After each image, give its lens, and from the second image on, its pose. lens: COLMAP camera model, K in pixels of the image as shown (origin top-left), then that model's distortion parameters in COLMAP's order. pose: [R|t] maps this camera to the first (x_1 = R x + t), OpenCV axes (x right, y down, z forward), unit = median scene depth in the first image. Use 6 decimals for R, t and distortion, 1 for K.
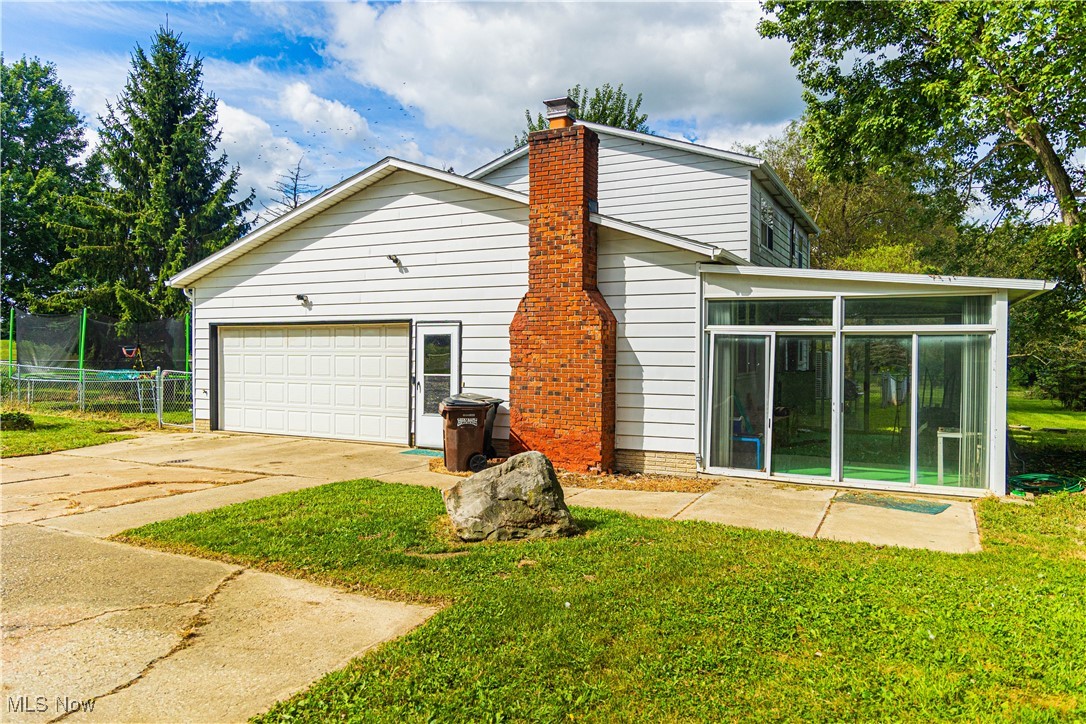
lens RADIAL K [[739.7, 0, 544.0], [0, 739.7, 359.5], [0, 0, 1]] dist [-0.011853, -0.001441]
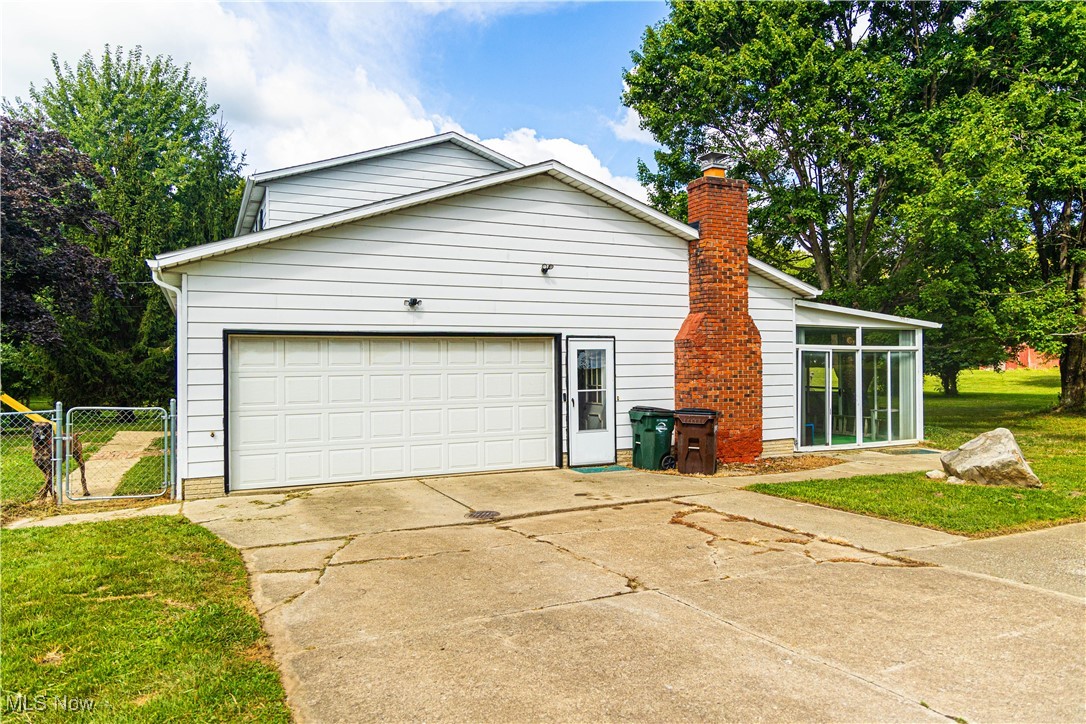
lens RADIAL K [[739.7, 0, 544.2], [0, 739.7, 361.4], [0, 0, 1]] dist [-0.011853, -0.001441]
pose [[0.615921, -0.007251, 0.787774, -1.103601], [0.021364, 0.999744, -0.007502, -0.013286], [-0.787518, 0.021450, 0.615918, 0.502323]]
